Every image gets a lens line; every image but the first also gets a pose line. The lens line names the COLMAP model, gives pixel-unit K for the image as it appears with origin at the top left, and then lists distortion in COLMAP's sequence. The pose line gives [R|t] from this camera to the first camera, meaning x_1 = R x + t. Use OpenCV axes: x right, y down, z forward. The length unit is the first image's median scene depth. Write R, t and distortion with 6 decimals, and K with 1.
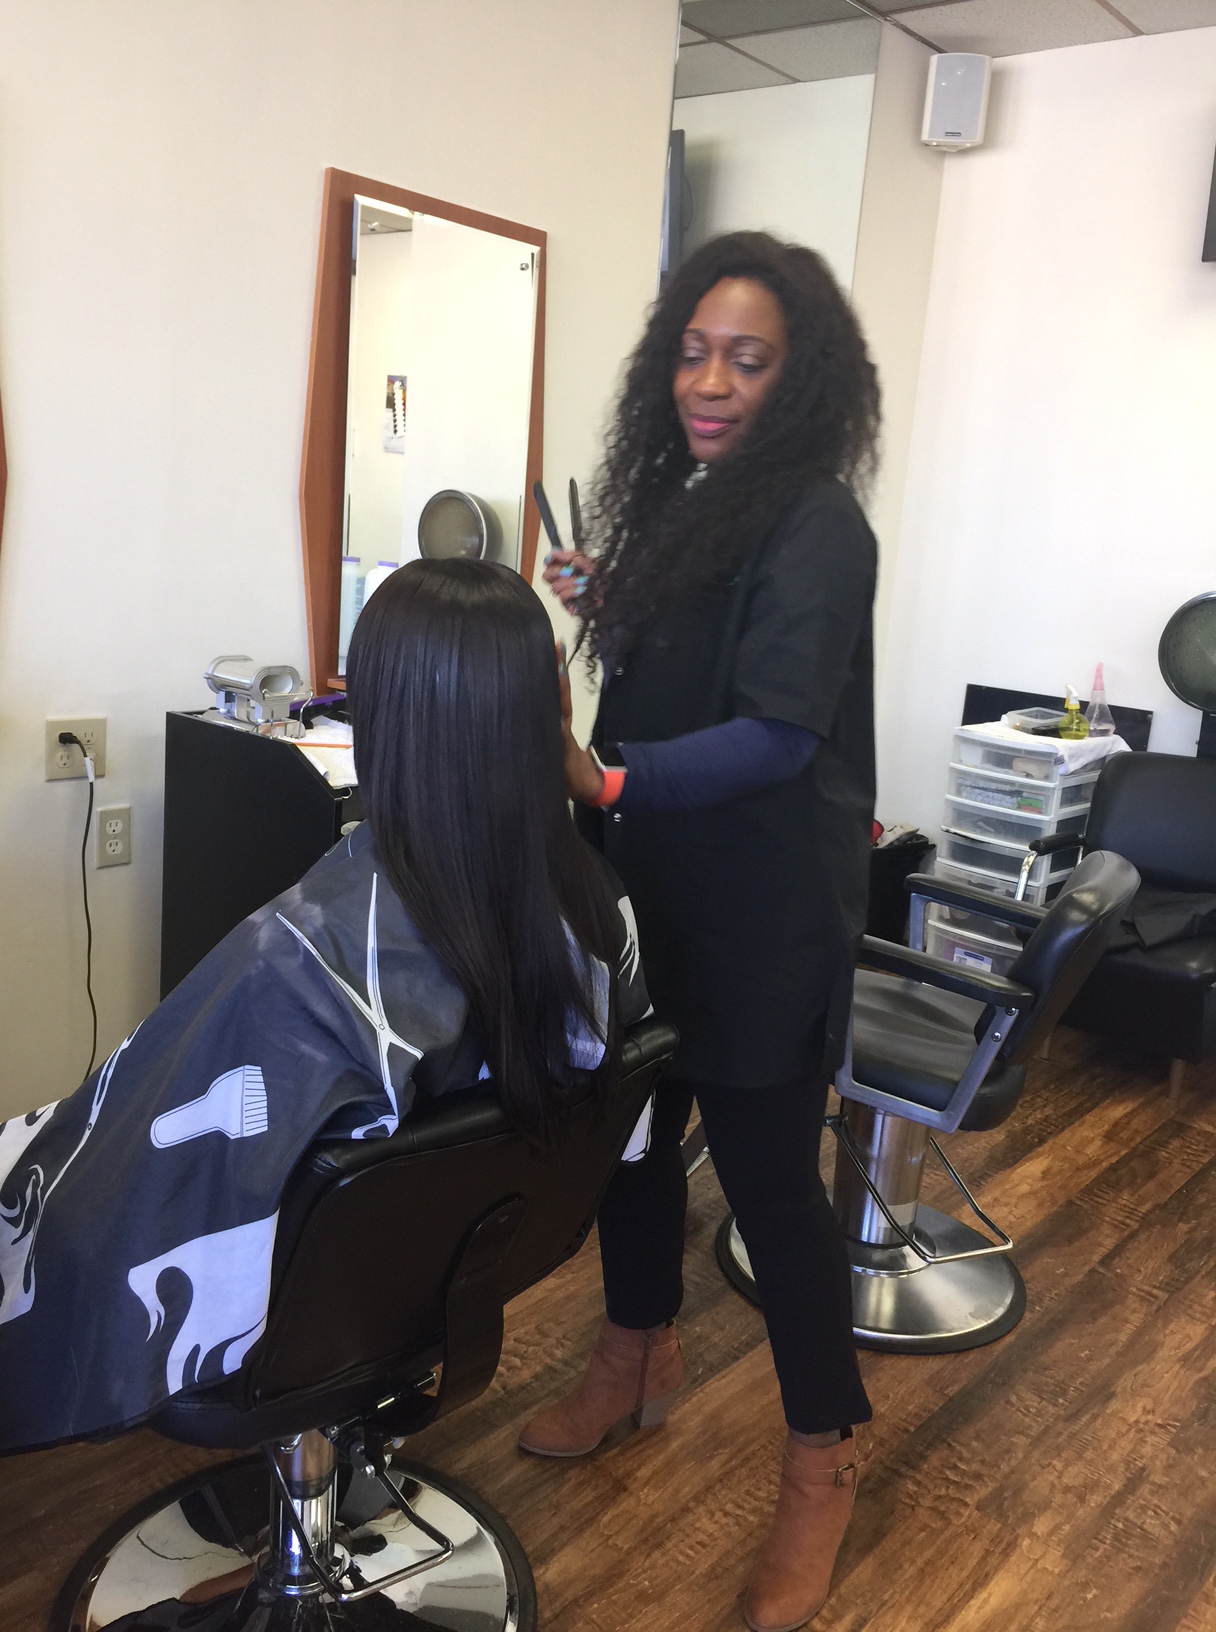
lens RADIAL K [[1404.1, 0, 613.2], [0, 1404.1, 816.9], [0, 0, 1]] dist [0.083740, -0.127152]
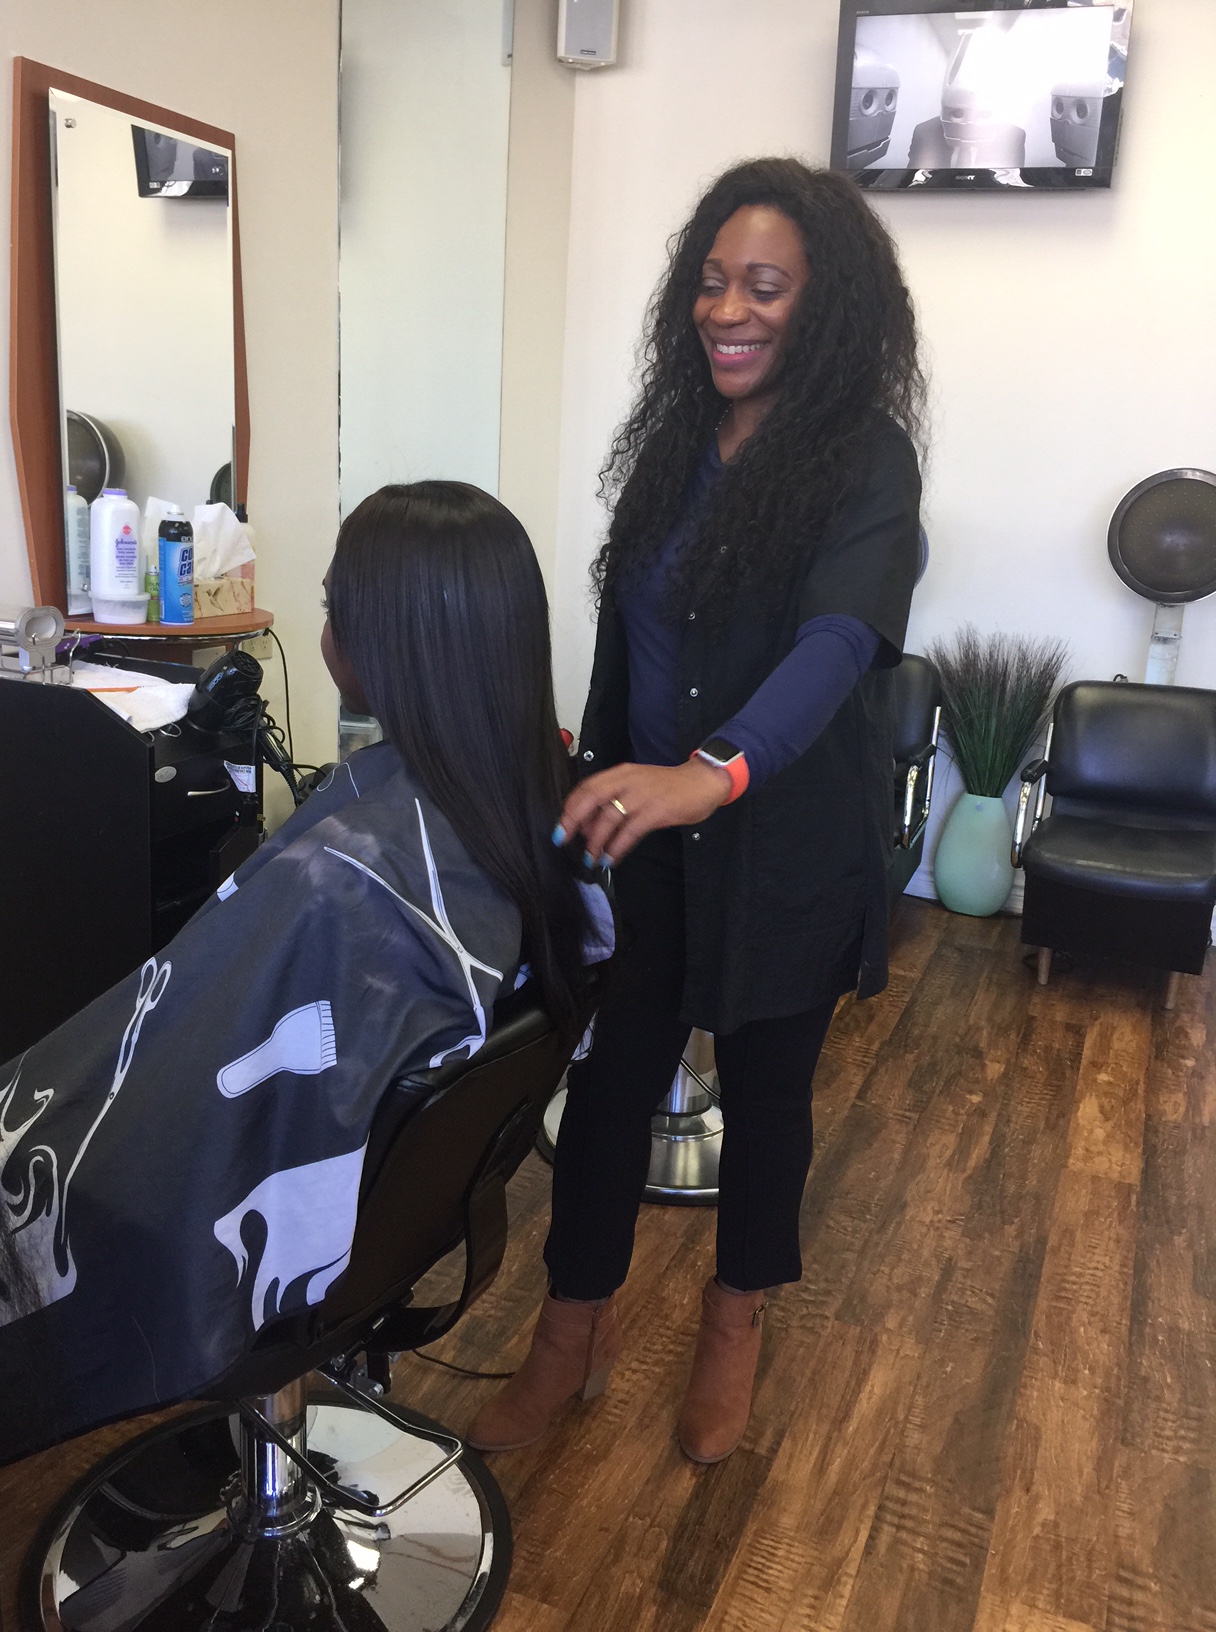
lens RADIAL K [[1404.1, 0, 613.2], [0, 1404.1, 816.9], [0, 0, 1]] dist [0.083740, -0.127152]
pose [[0.948496, -0.101751, 0.300002, -0.205367], [0.085110, 0.994044, 0.068060, -0.002033], [-0.305141, -0.039021, 0.951507, -0.001574]]
